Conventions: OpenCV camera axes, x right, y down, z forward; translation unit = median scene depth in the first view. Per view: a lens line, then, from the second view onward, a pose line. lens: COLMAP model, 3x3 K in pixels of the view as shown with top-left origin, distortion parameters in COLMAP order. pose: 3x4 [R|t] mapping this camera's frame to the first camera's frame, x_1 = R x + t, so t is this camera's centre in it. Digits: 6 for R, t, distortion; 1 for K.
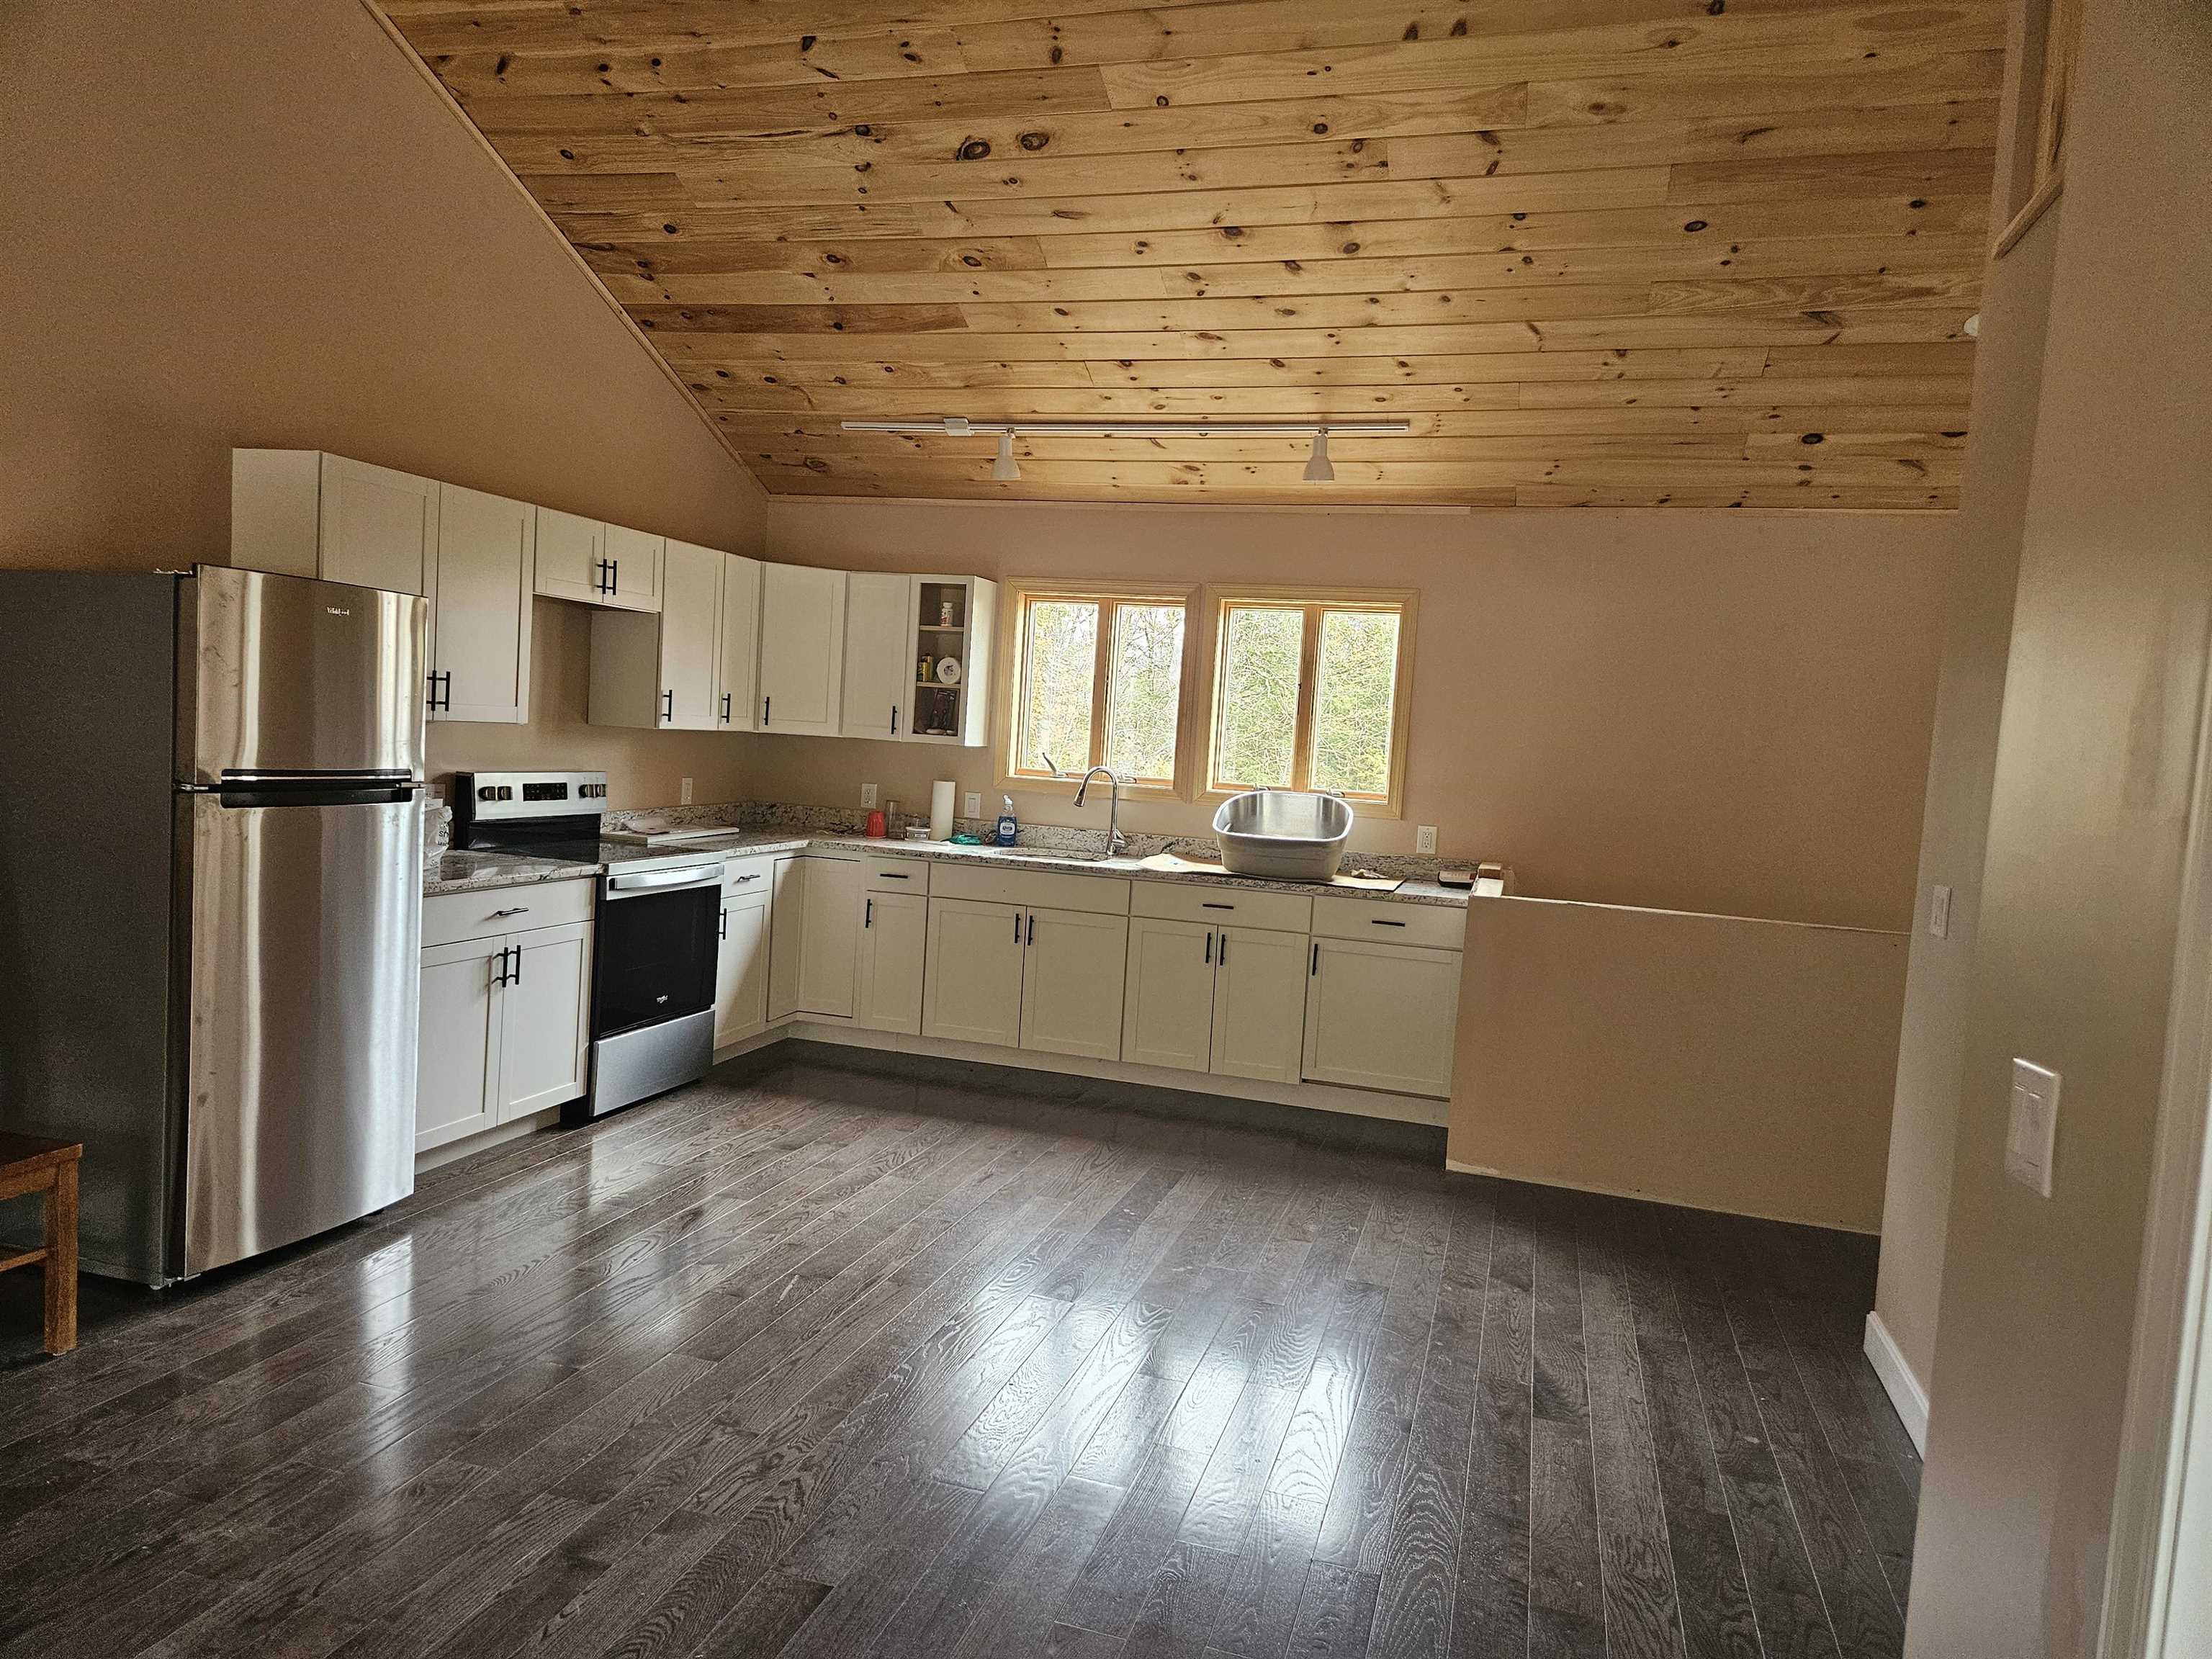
lens RADIAL K [[1480.3, 0, 1092.7], [0, 1480.3, 835.4], [0, 0, 1]] dist [0.076909, -0.061791]
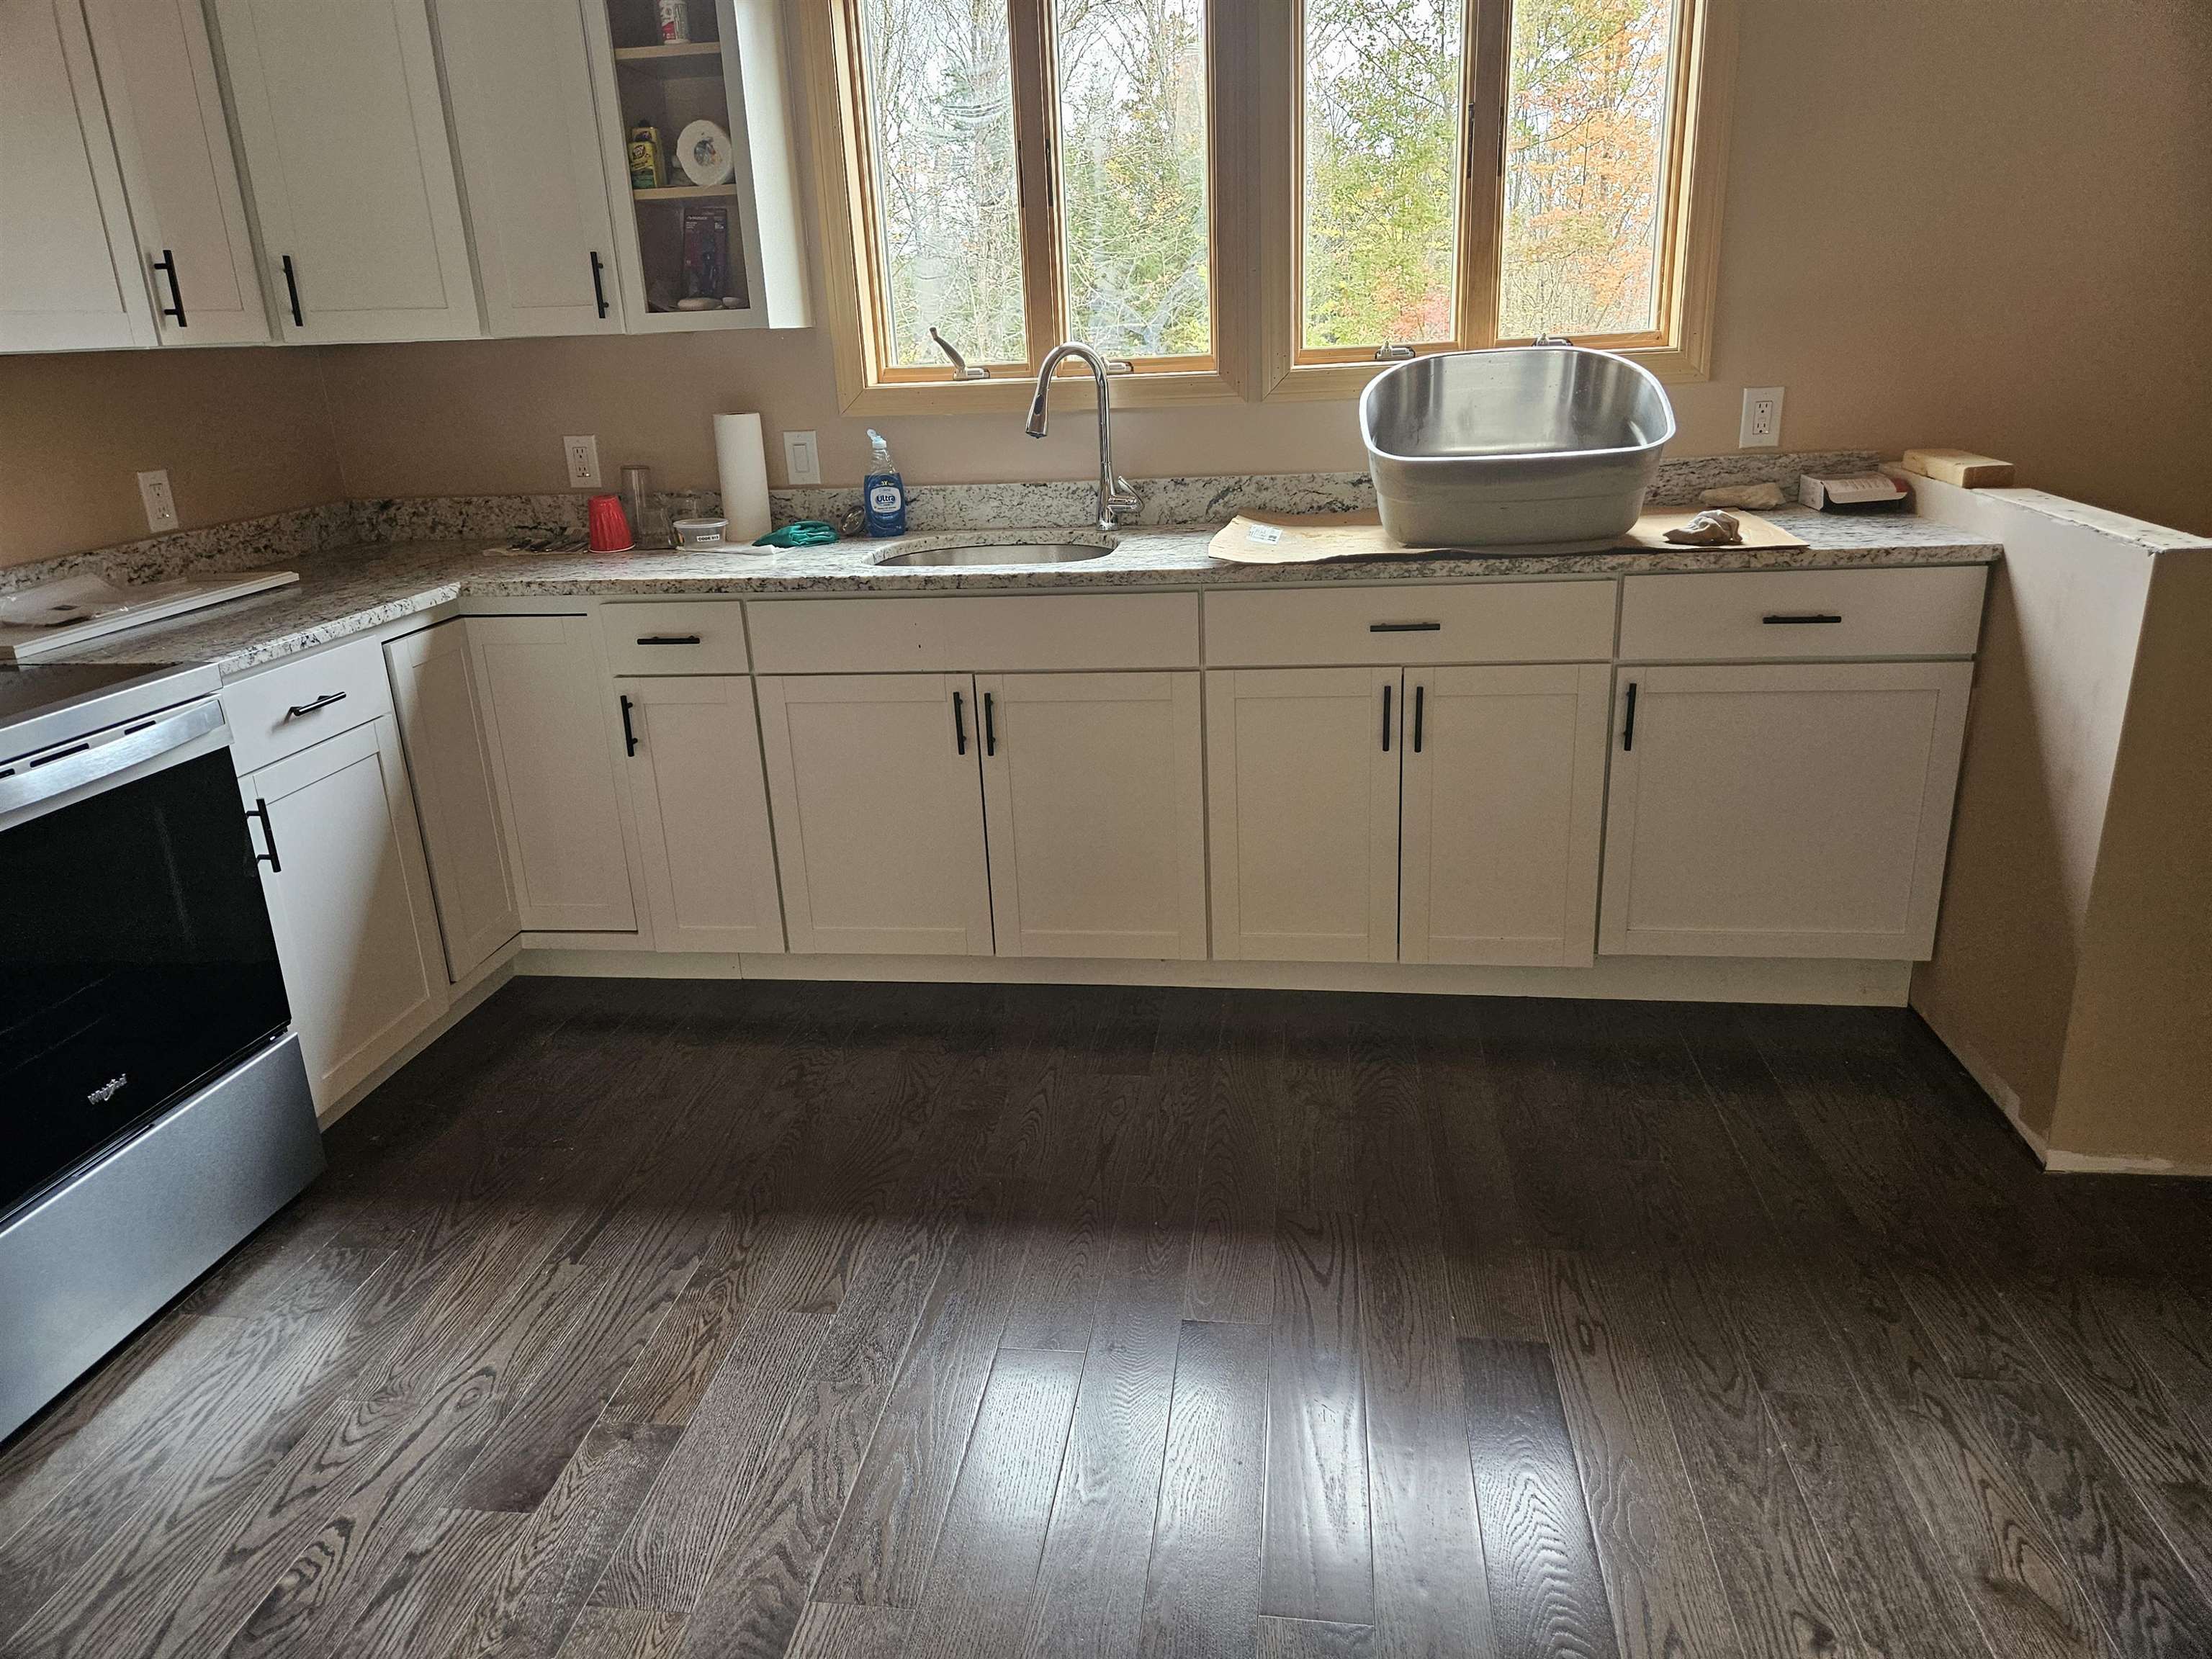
lens RADIAL K [[1512.8, 0, 1096.7], [0, 1512.8, 825.7], [0, 0, 1]] dist [0.076675, -0.061258]
pose [[0.982751, -0.149384, 0.109022, -0.069931], [0.117978, 0.960388, 0.252462, -0.022948], [-0.142417, -0.235245, 0.961445, 0.564249]]
